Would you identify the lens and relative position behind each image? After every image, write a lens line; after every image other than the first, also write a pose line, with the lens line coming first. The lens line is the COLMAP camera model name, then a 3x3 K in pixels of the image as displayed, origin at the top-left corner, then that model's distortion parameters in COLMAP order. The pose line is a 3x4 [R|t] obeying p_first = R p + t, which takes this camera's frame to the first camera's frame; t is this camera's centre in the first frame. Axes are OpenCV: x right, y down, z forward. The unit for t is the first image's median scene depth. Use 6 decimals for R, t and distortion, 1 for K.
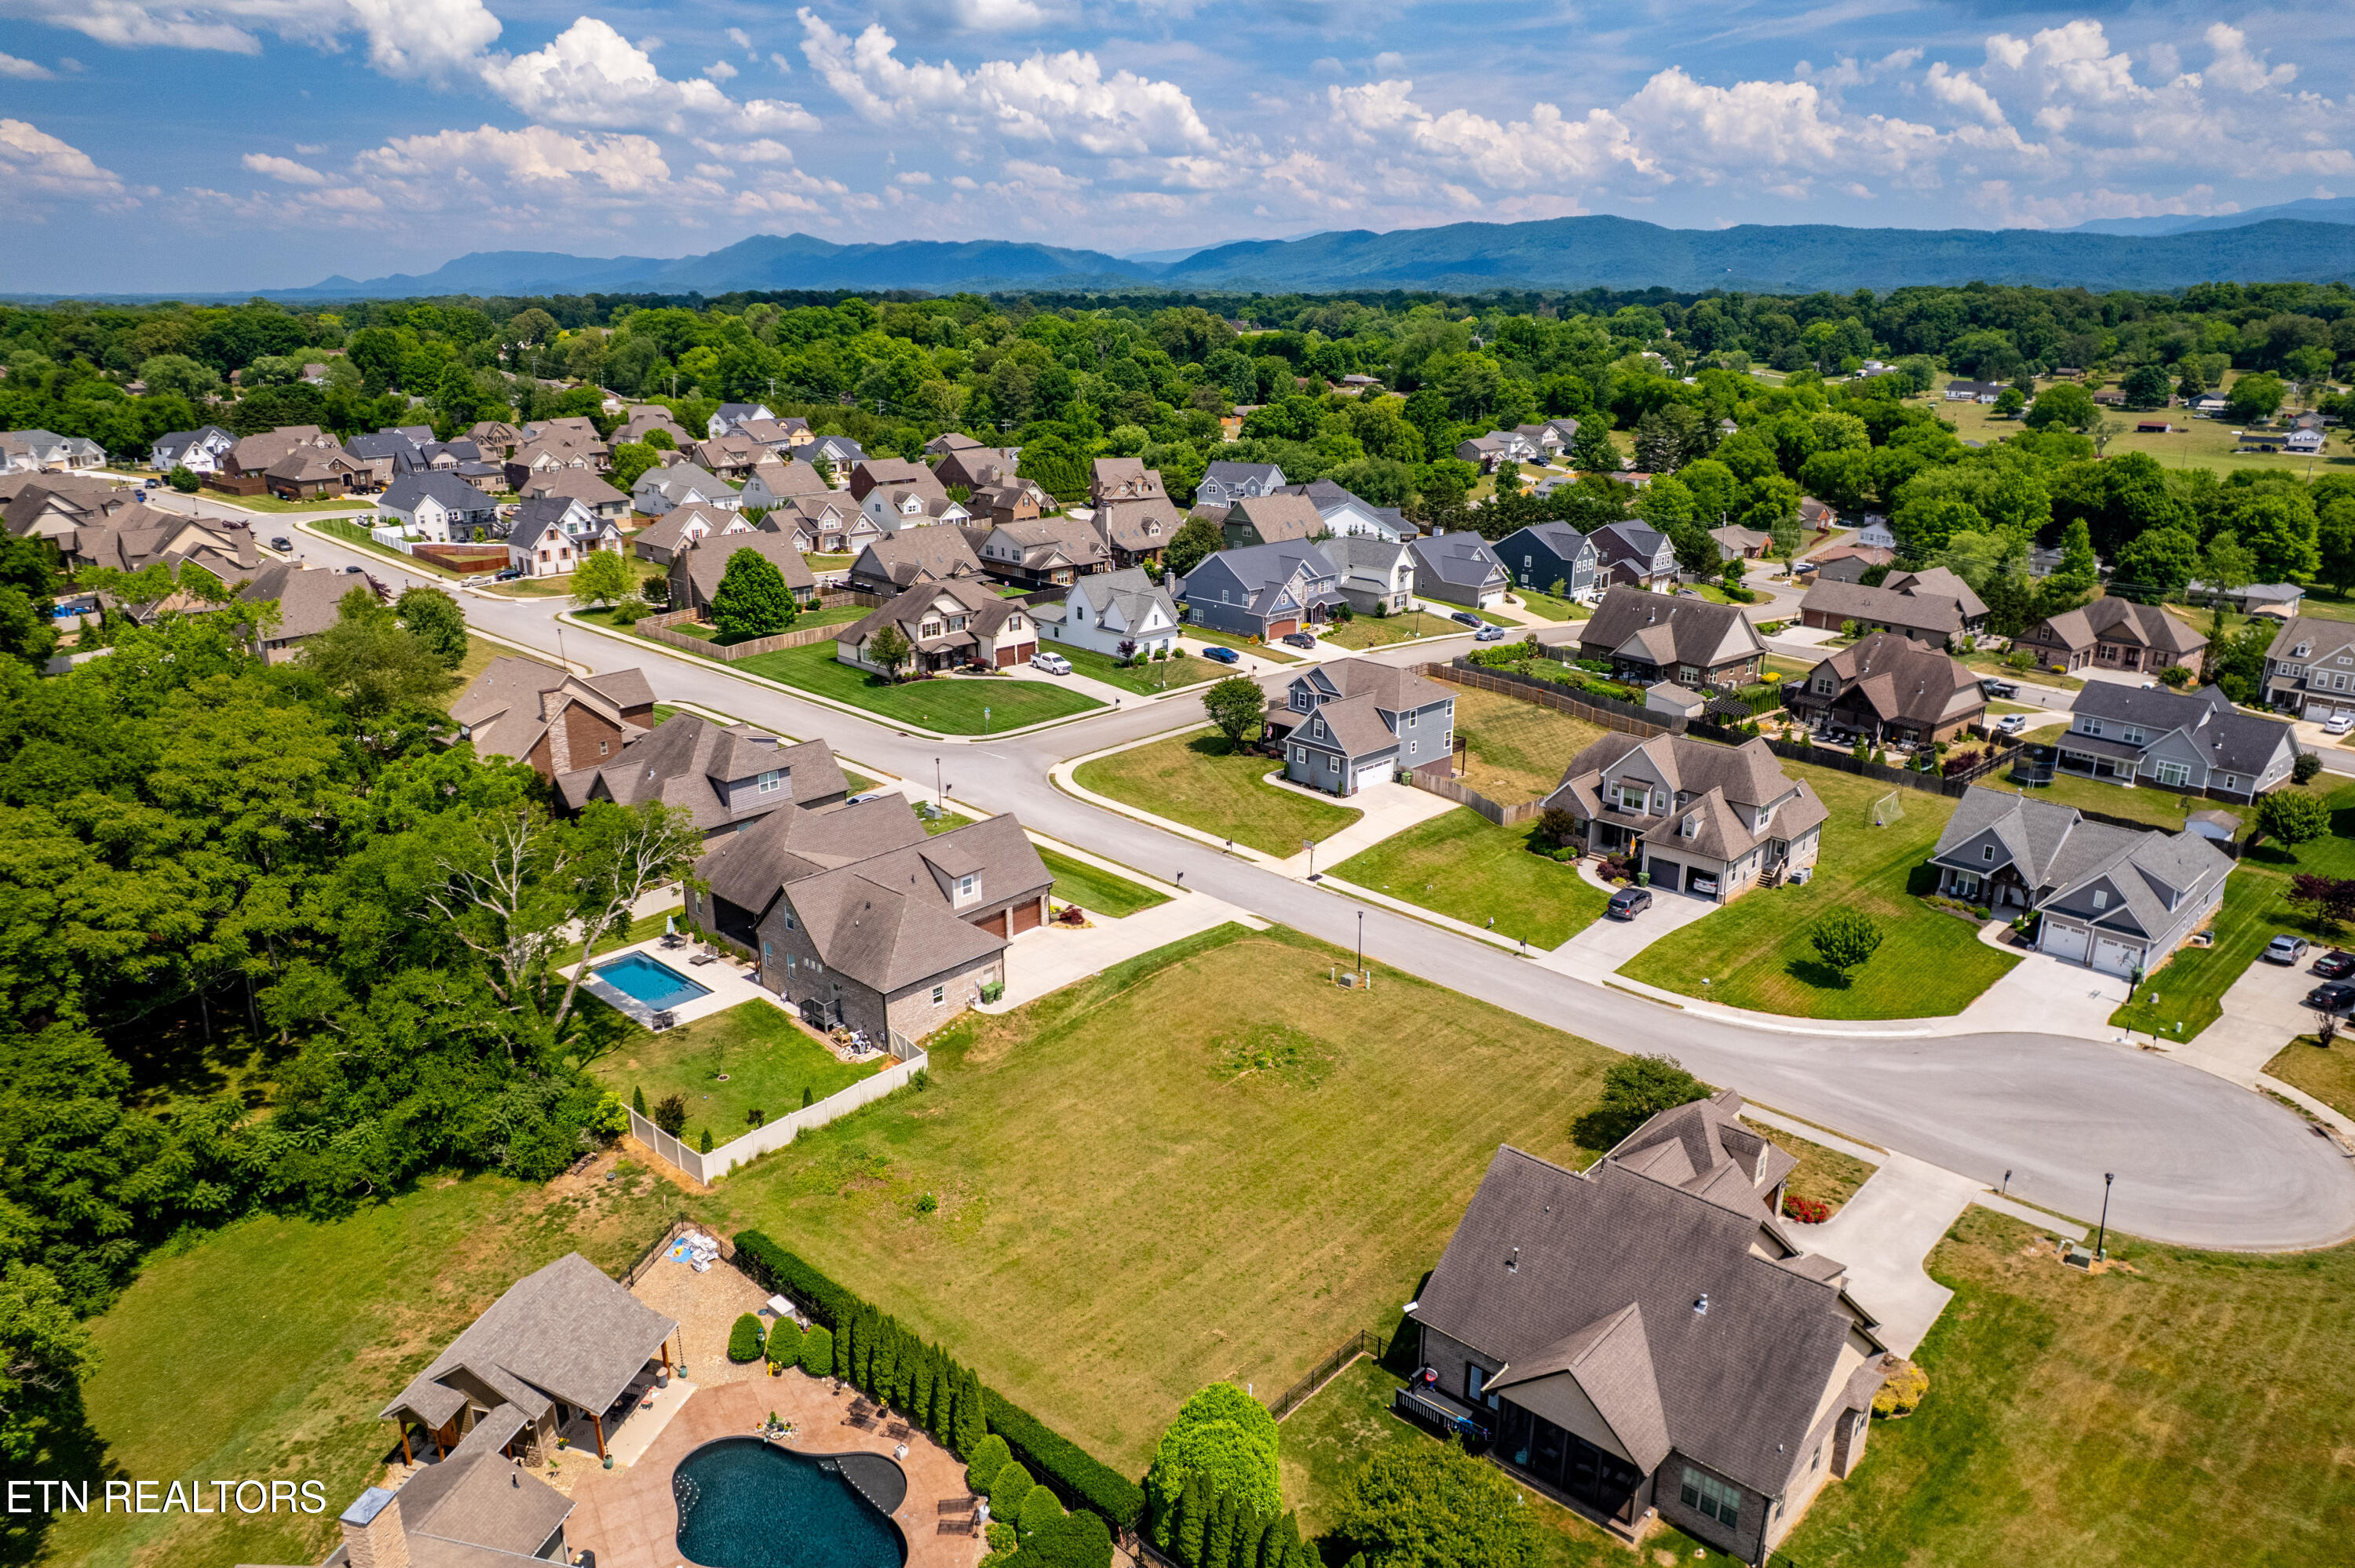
lens RADIAL K [[1560.5, 0, 1175.9], [0, 1560.5, 801.3], [0, 0, 1]] dist [-0.070881, 0.062627]
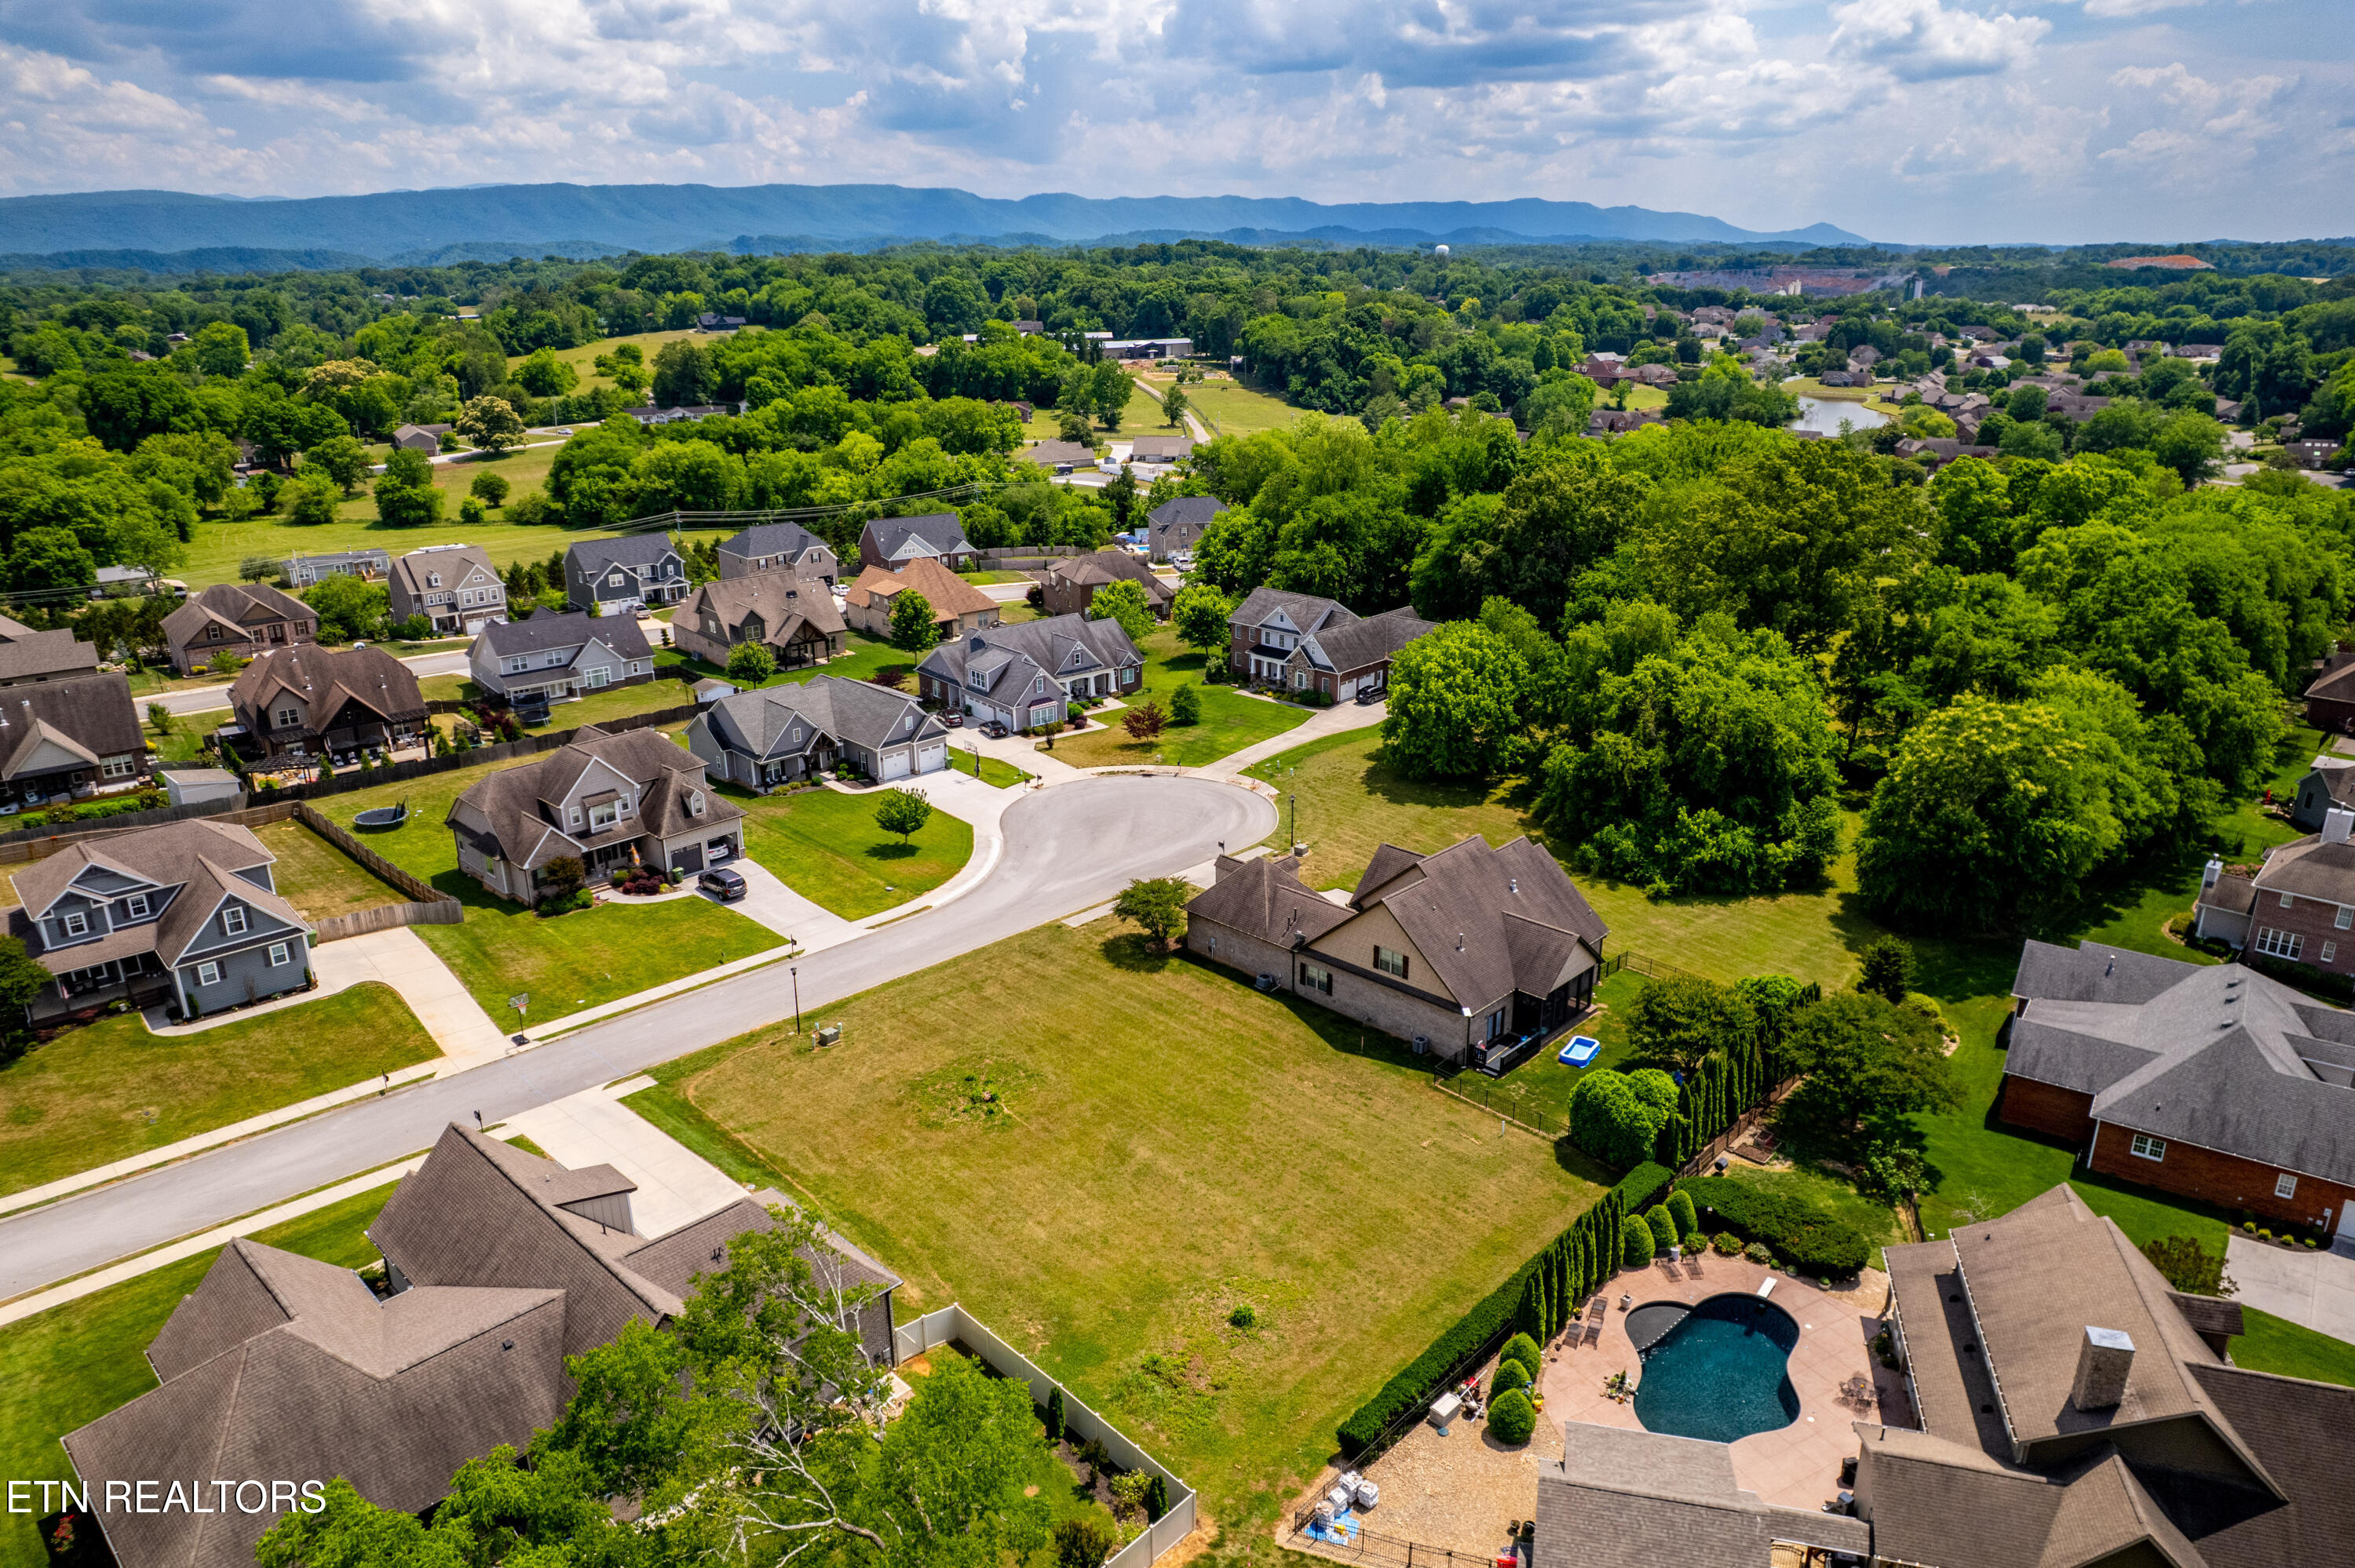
lens RADIAL K [[1560.5, 0, 1177.7], [0, 1560.5, 794.8], [0, 0, 1]] dist [-0.070881, 0.062627]
pose [[0.021084, -0.332199, 0.942974, -0.426470], [0.327857, 0.893324, 0.307378, -0.136993], [-0.944492, 0.302680, 0.127748, 0.399962]]
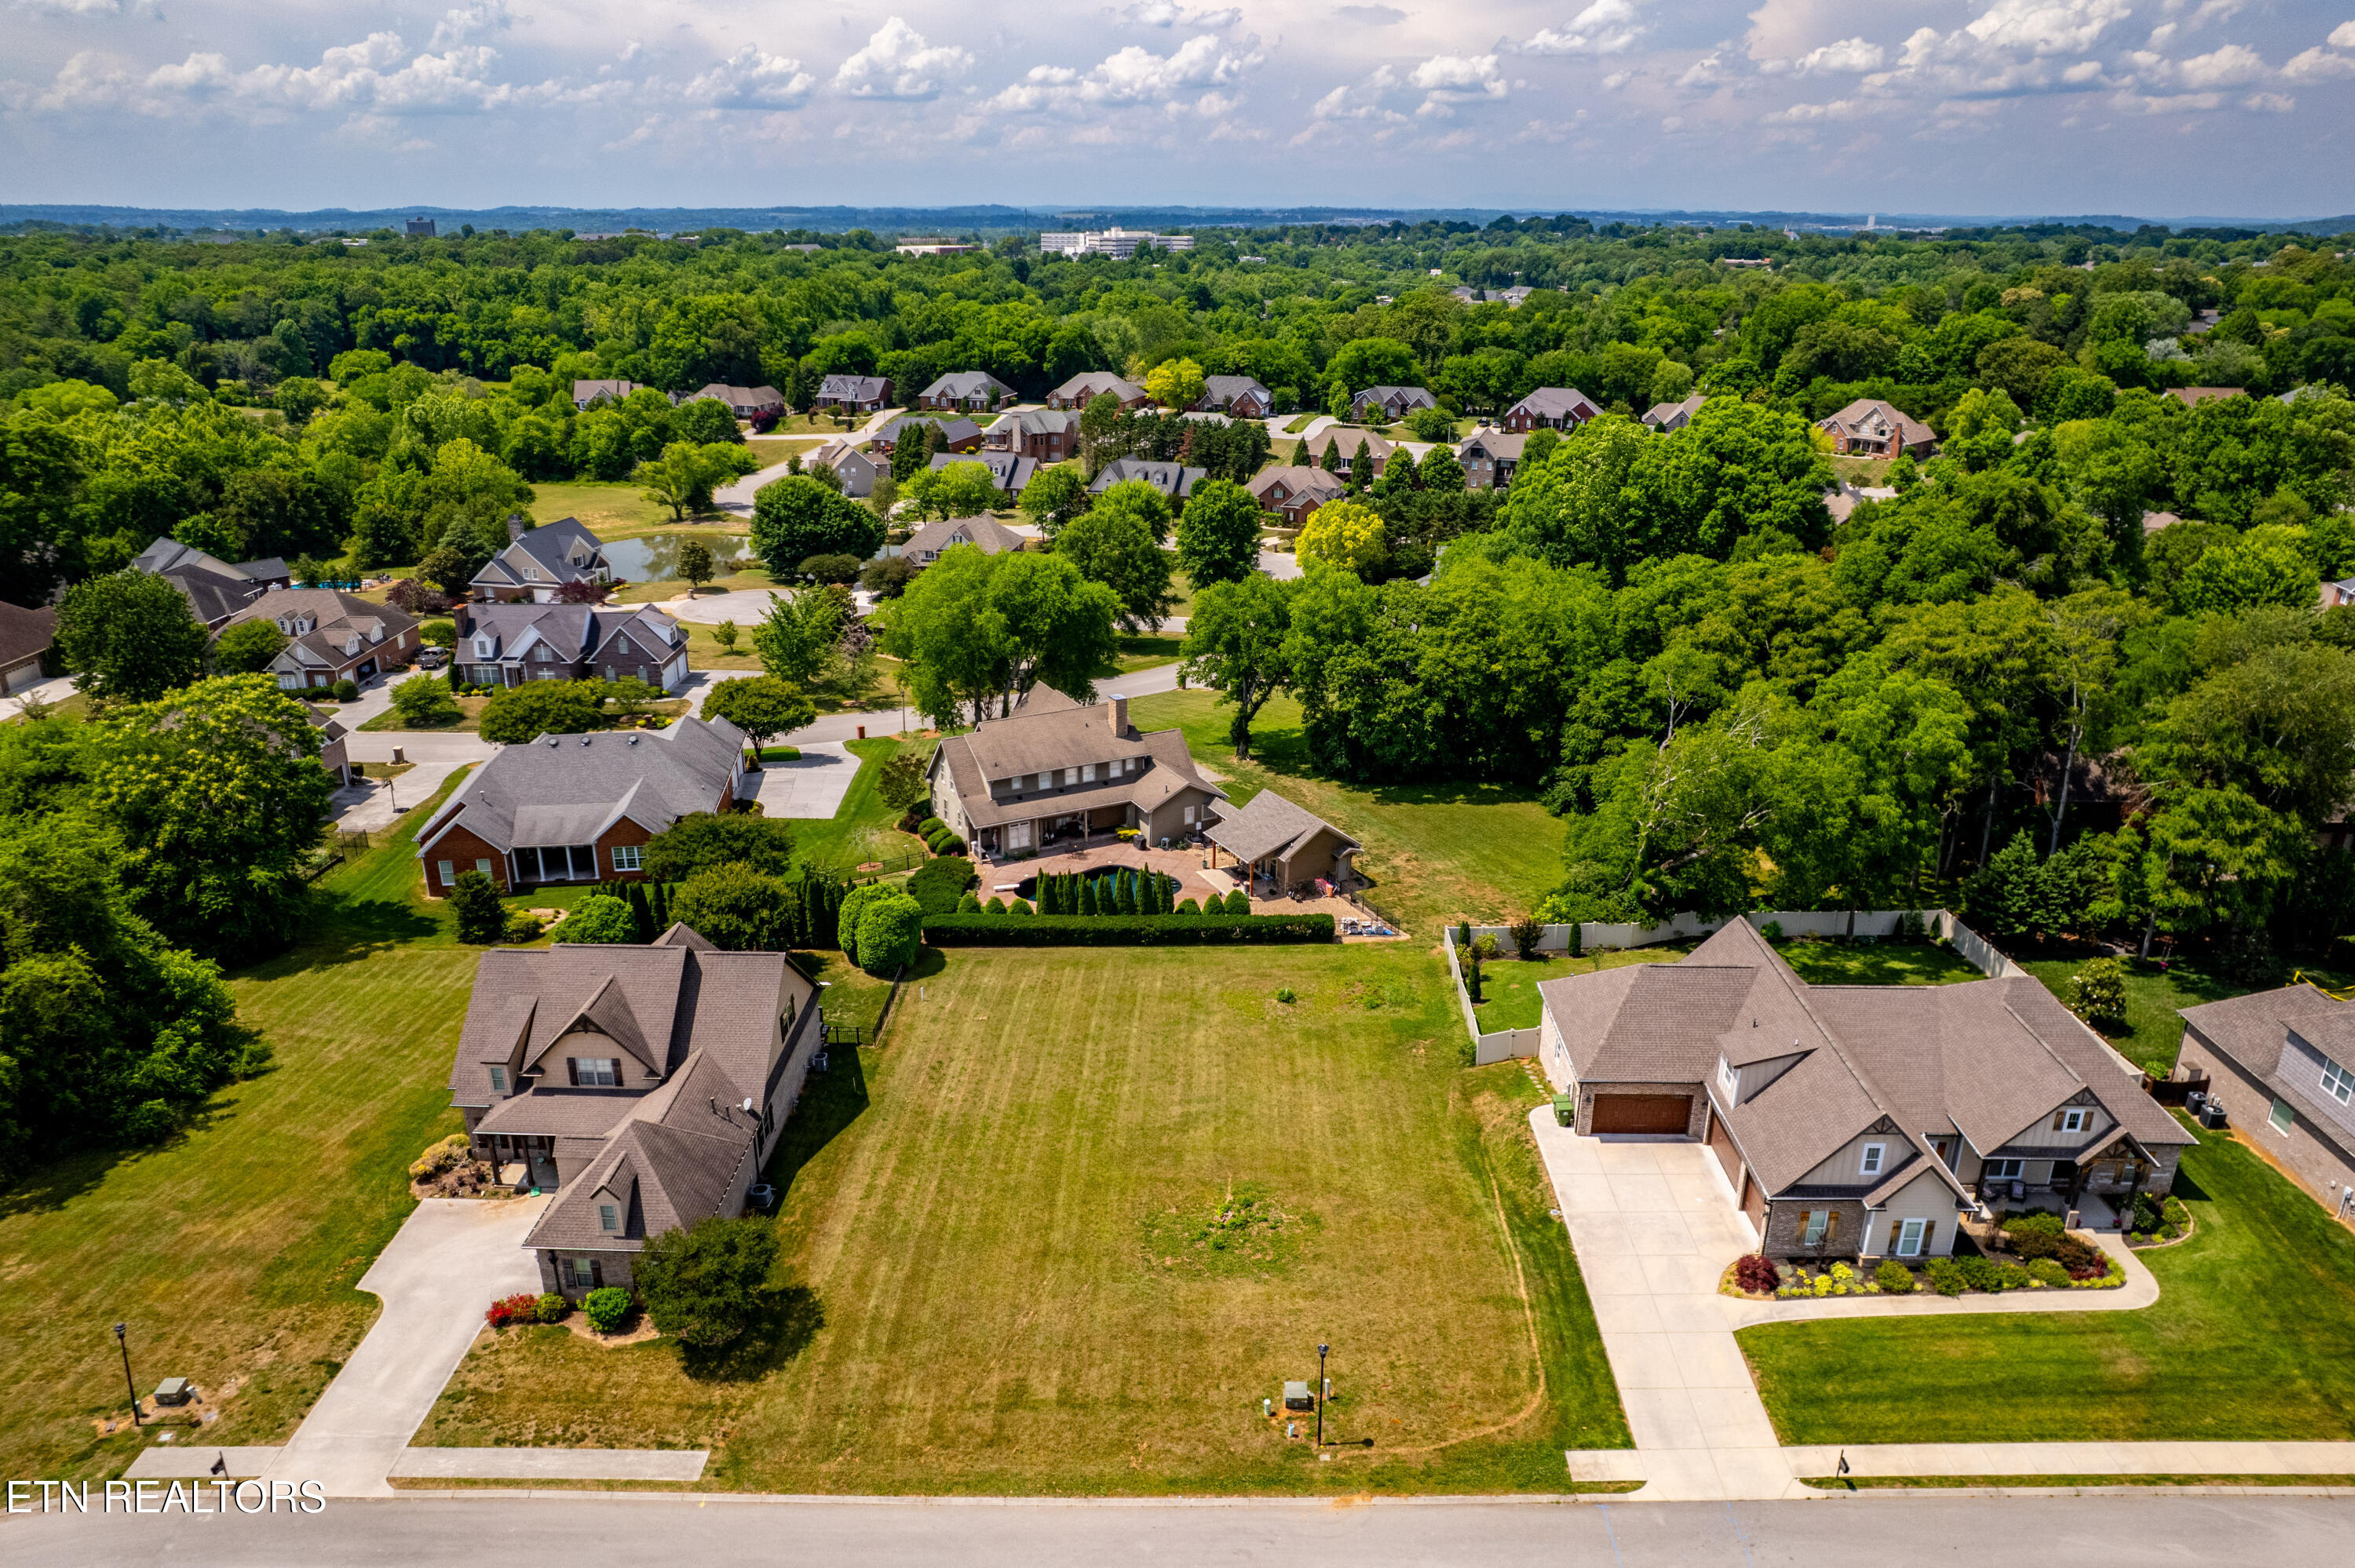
lens RADIAL K [[1560.5, 0, 1178.7], [0, 1560.5, 795.5], [0, 0, 1]] dist [-0.070881, 0.062627]
pose [[-0.745170, 0.237134, -0.623289, 0.278894], [-0.215172, 0.799157, 0.561292, -0.234544], [0.631207, 0.552373, -0.544483, 0.716765]]
